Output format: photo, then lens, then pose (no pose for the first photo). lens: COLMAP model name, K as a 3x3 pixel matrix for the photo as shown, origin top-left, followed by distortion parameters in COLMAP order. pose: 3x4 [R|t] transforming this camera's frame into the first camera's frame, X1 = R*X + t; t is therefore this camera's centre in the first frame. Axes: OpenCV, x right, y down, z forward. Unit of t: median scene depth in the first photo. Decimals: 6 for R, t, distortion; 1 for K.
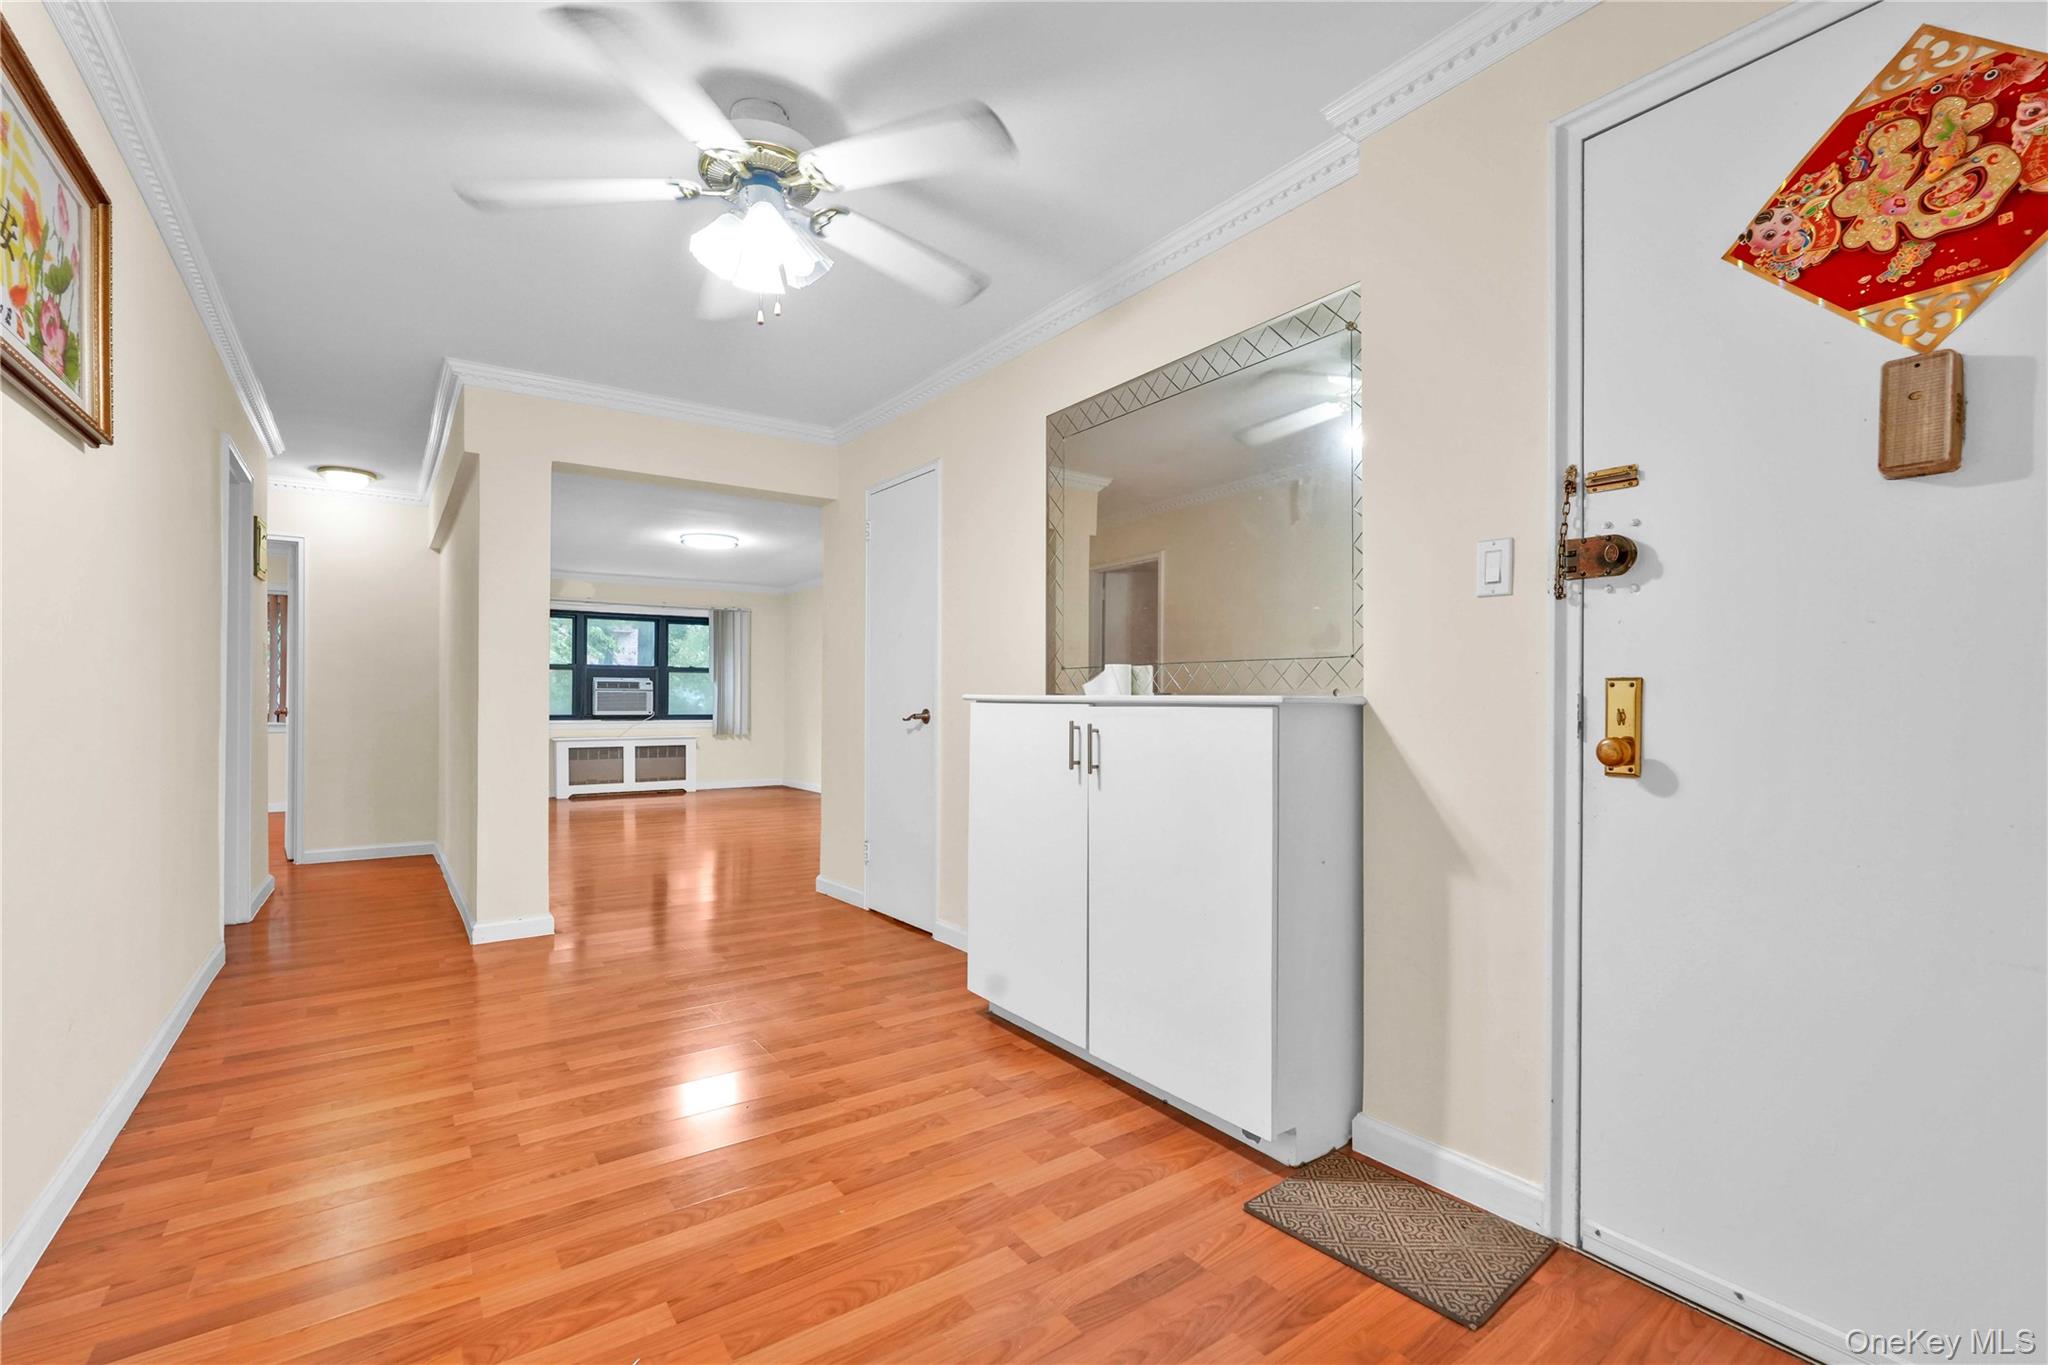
lens RADIAL K [[904.5, 0, 1019.6], [0, 904.5, 697.2], [0, 0, 1]] dist [-0.000788, 0.000238]
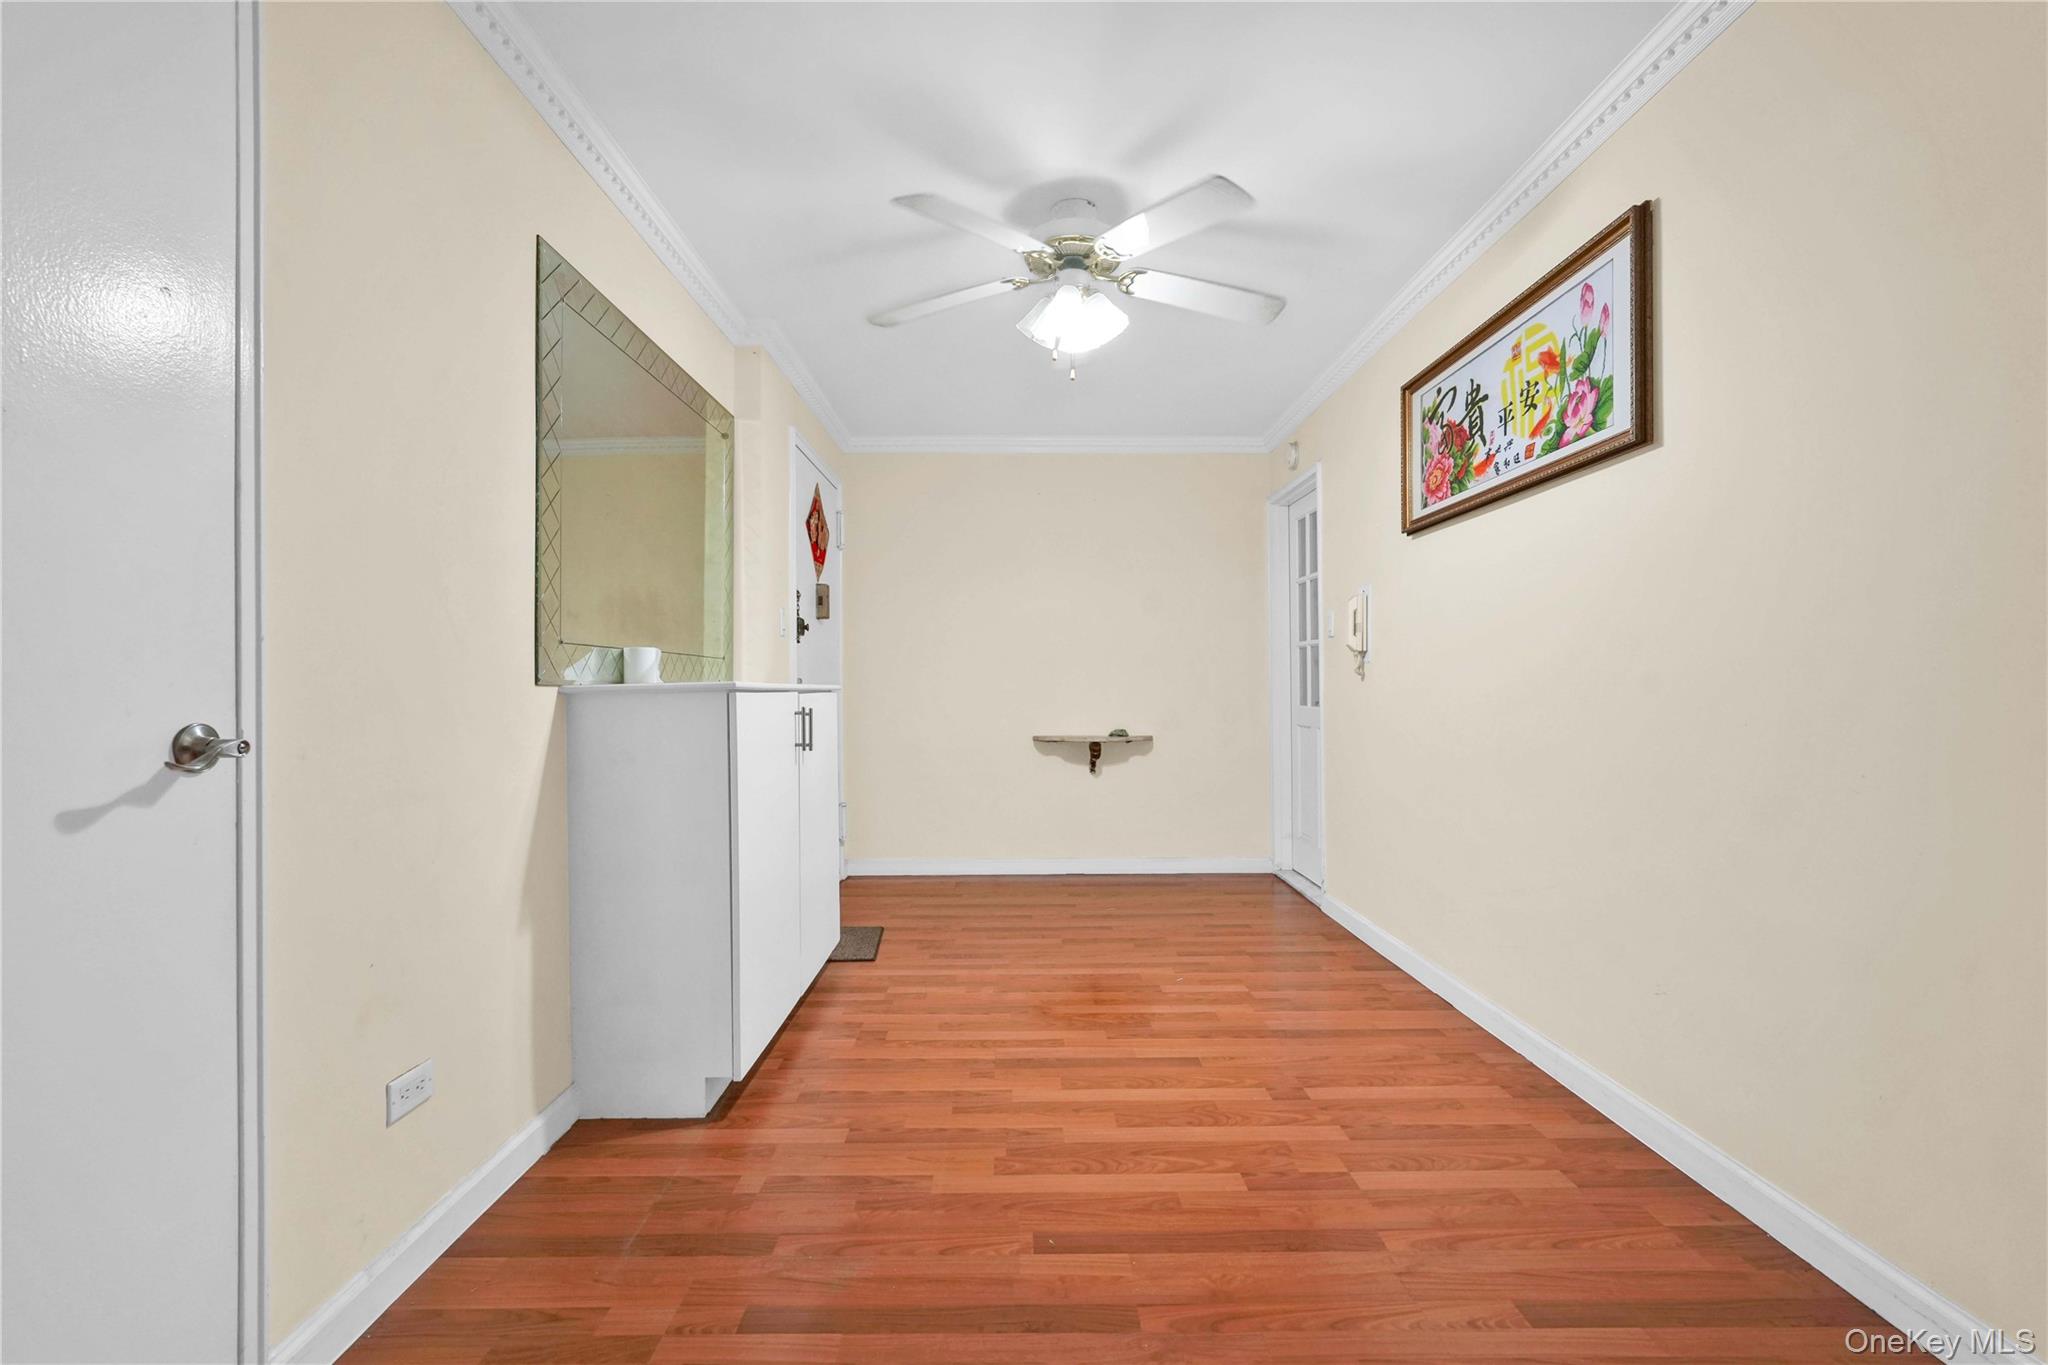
lens RADIAL K [[904.5, 0, 1019.6], [0, 904.5, 697.2], [0, 0, 1]] dist [-0.000788, 0.000238]
pose [[-0.822515, -0.005431, 0.568717, -0.896054], [-0.000783, 0.999964, 0.008417, 0.005160], [-0.568742, 0.006478, -0.822490, 1.998430]]
